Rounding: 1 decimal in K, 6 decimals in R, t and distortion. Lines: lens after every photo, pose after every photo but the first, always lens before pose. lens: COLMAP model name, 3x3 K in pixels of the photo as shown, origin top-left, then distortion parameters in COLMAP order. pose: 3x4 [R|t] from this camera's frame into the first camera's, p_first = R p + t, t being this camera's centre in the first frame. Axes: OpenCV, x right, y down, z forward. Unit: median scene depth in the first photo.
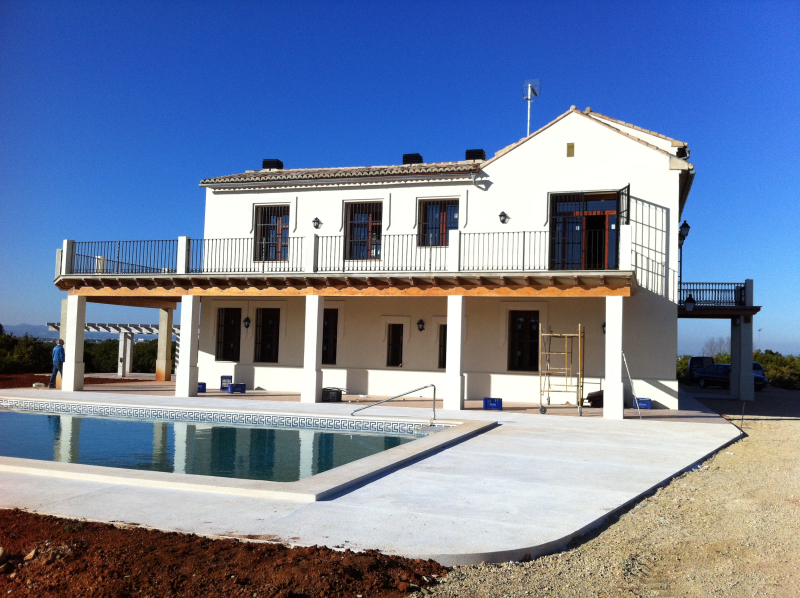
lens RADIAL K [[776.8, 0, 400.6], [0, 776.8, 300.3], [0, 0, 1]] dist [-0.008271, 0.000000]
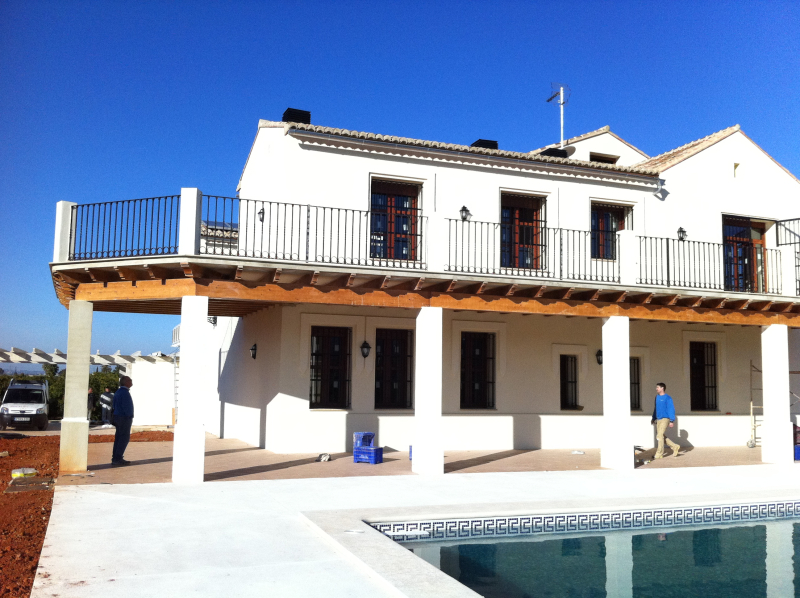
lens RADIAL K [[776.8, 0, 395.9], [0, 776.8, 292.3], [0, 0, 1]] dist [-0.008271, 0.000000]
pose [[0.778211, 0.055972, 0.625504, -0.679609], [-0.034710, 0.998331, -0.046150, 0.010883], [-0.627043, 0.014203, 0.778855, 0.536544]]
